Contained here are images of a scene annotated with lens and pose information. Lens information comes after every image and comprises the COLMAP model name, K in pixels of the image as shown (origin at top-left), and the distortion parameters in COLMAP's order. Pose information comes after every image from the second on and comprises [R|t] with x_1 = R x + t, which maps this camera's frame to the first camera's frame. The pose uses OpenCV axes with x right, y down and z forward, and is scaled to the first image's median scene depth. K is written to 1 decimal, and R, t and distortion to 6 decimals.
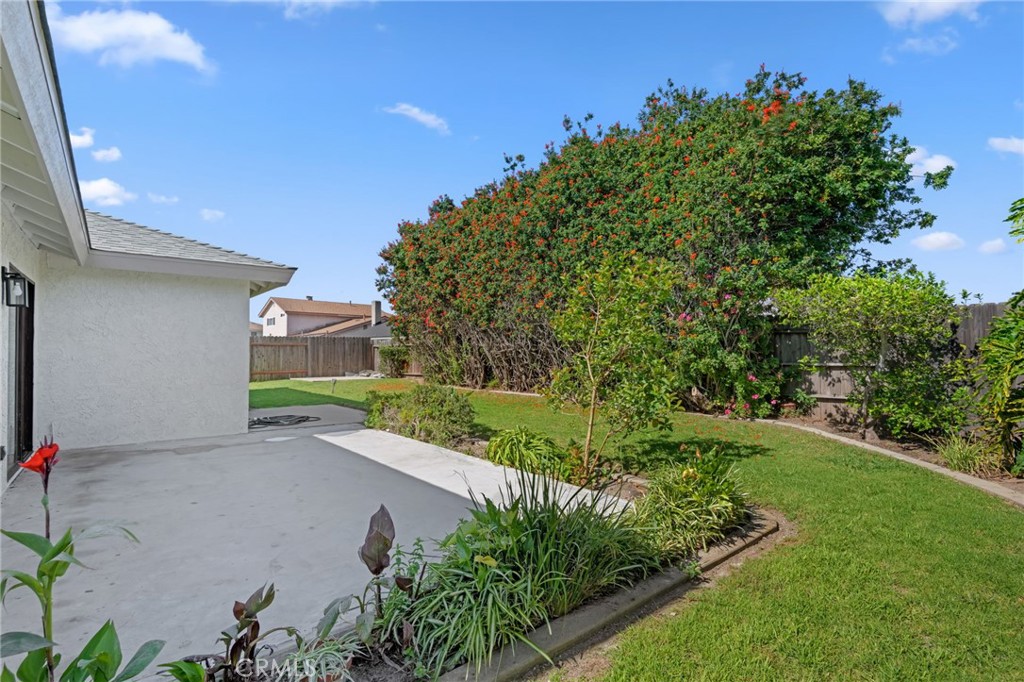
lens RADIAL K [[477.6, 0, 516.2], [0, 477.6, 347.7], [0, 0, 1]] dist [0.001456, -0.000383]
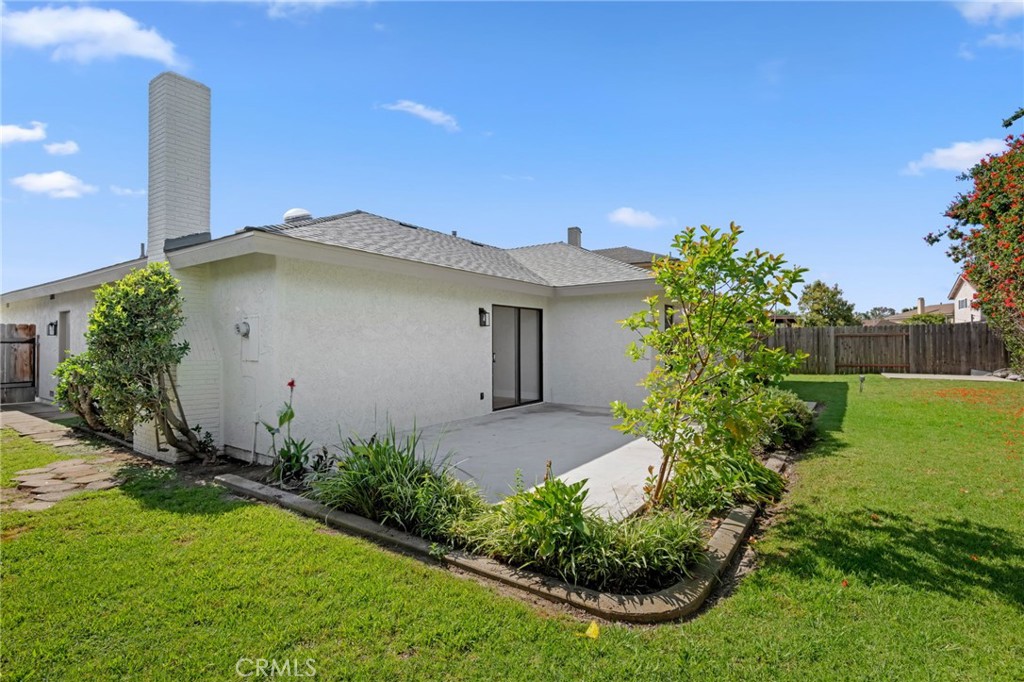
lens RADIAL K [[477.6, 0, 516.8], [0, 477.6, 333.8], [0, 0, 1]] dist [0.001456, -0.000383]
pose [[0.265316, -0.017237, -0.964007, 0.204774], [0.012202, 0.999820, -0.014520, -0.003562], [0.964084, -0.007910, 0.265479, 0.120452]]
